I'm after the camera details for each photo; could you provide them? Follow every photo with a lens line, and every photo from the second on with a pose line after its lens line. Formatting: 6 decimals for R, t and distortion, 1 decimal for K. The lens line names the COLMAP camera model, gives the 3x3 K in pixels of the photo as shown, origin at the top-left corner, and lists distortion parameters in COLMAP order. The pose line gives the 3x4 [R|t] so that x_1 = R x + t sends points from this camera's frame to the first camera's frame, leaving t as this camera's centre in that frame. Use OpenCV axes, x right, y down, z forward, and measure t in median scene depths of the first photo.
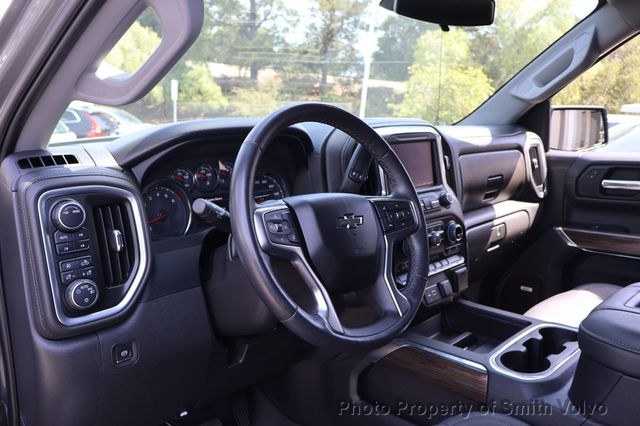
lens RADIAL K [[538.7, 0, 320.7], [0, 538.7, 209.8], [0, 0, 1]] dist [0.006246, -0.014806]
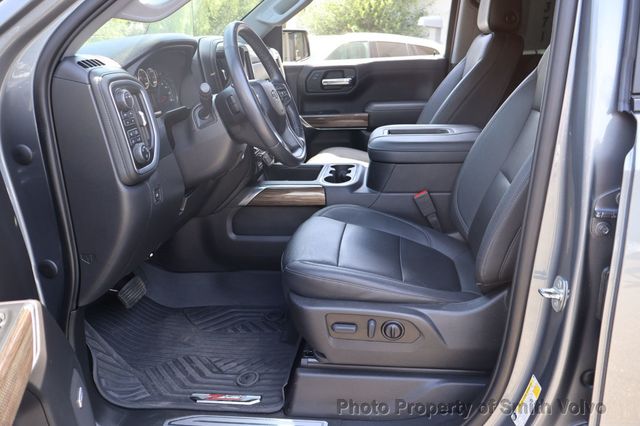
lens RADIAL K [[538.7, 0, 320.0], [0, 538.7, 211.1], [0, 0, 1]] dist [0.006246, -0.014806]
pose [[0.796016, -0.195101, 0.572970, -0.391155], [0.123499, 0.979064, 0.161805, 0.056808], [-0.592543, -0.058038, 0.803446, -0.205953]]
